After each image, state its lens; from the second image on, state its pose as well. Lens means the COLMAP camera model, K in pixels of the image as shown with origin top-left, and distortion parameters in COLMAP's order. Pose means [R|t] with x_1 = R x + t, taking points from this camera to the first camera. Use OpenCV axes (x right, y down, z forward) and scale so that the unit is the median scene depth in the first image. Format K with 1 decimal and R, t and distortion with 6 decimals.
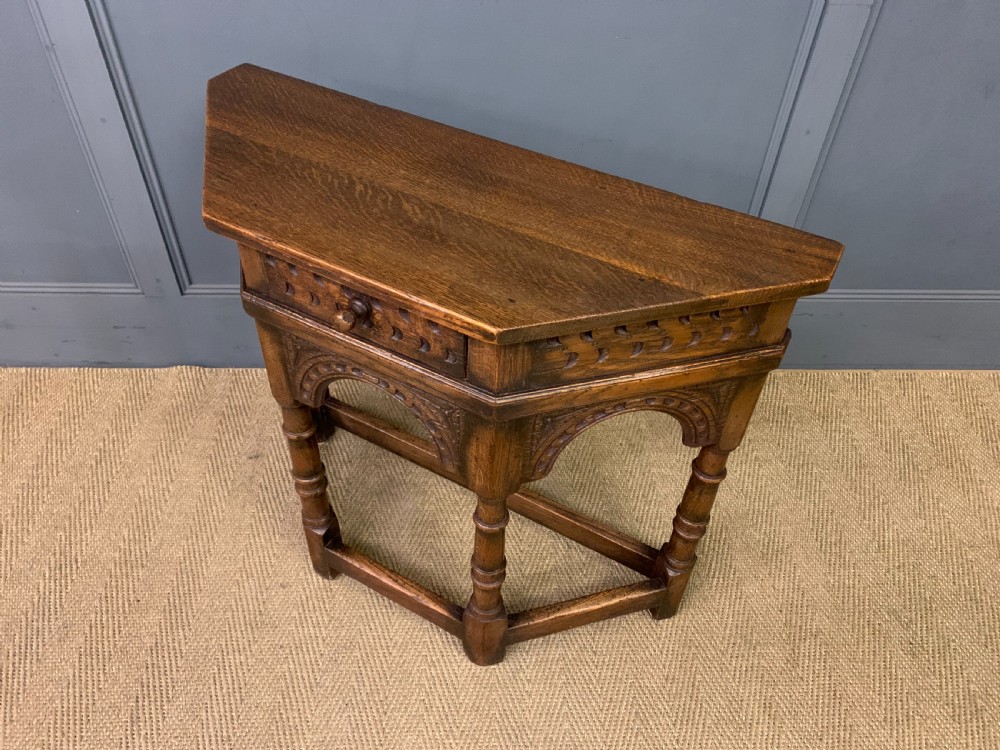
lens RADIAL K [[765.3, 0, 503.9], [0, 765.3, 383.3], [0, 0, 1]] dist [0.016856, -0.003425]
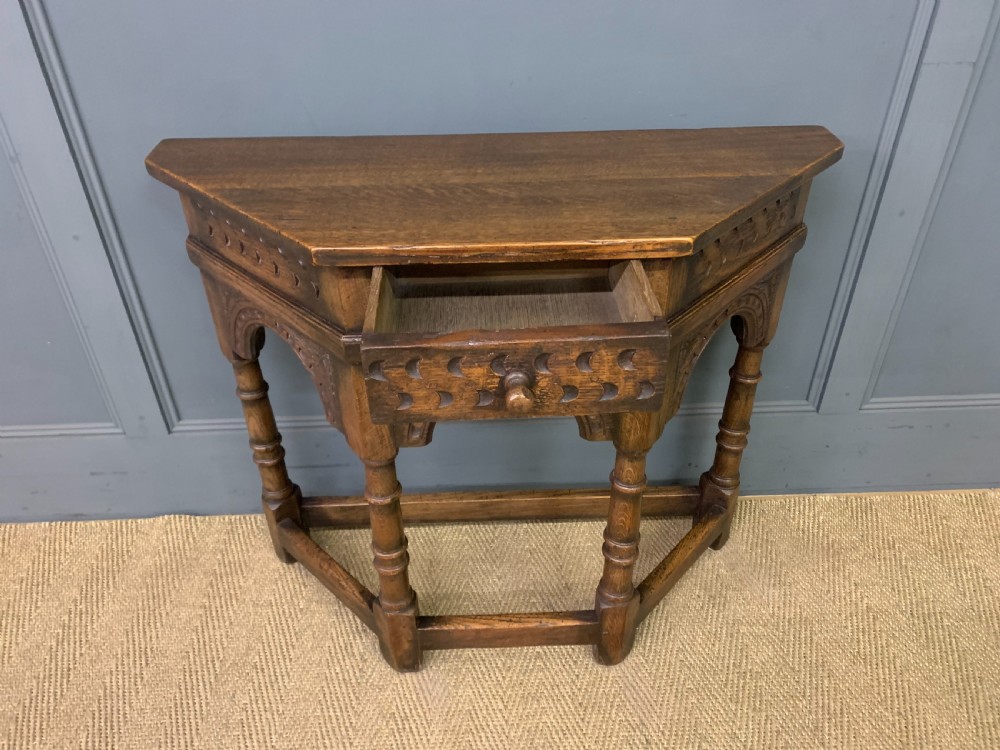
lens RADIAL K [[765.3, 0, 501.1], [0, 765.3, 382.3], [0, 0, 1]] dist [0.016856, -0.003425]
pose [[0.998809, -0.040797, -0.026749, -0.025829], [0.036378, 0.988195, -0.148822, -0.032433], [0.032505, 0.147672, 0.988502, 0.167247]]
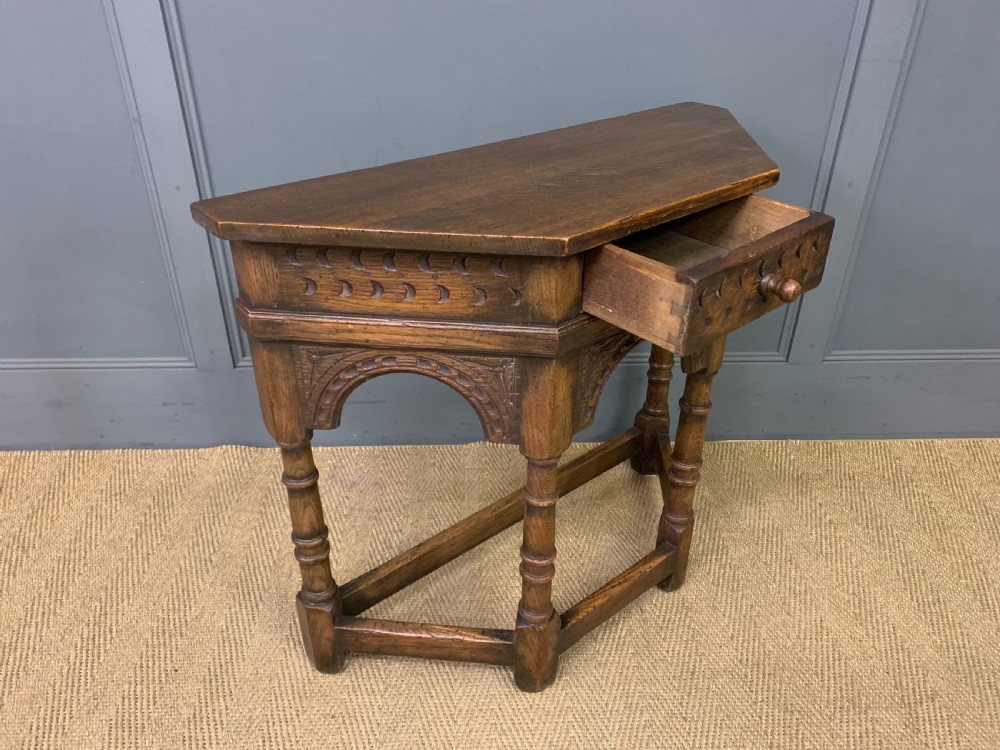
lens RADIAL K [[765.3, 0, 501.3], [0, 765.3, 379.6], [0, 0, 1]] dist [0.016856, -0.003425]
pose [[0.999597, -0.024347, -0.014566, -0.060693], [0.020455, 0.974212, -0.224703, 0.141041], [0.019661, 0.224315, 0.974318, 0.037643]]
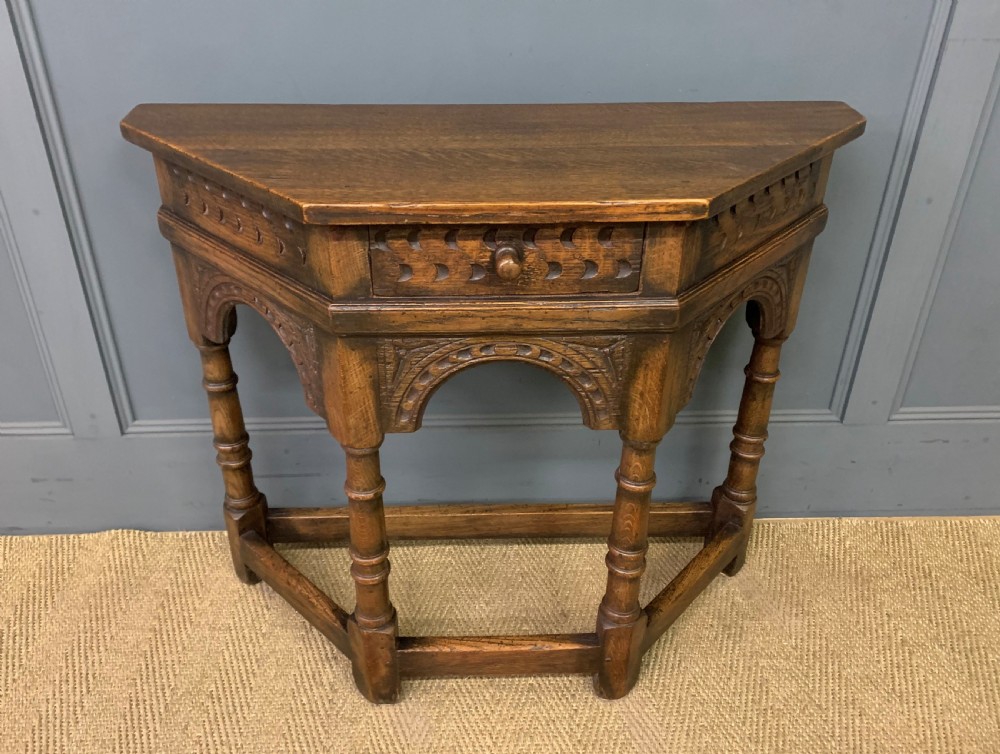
lens RADIAL K [[869.2, 0, 480.2], [0, 869.2, 360.0], [0, 0, 1]] dist [0.020164, -0.006753]
pose [[0.999357, -0.028329, -0.021981, -0.041386], [0.022709, 0.974457, -0.223421, 0.016658], [0.027749, 0.222778, 0.974474, 0.148883]]
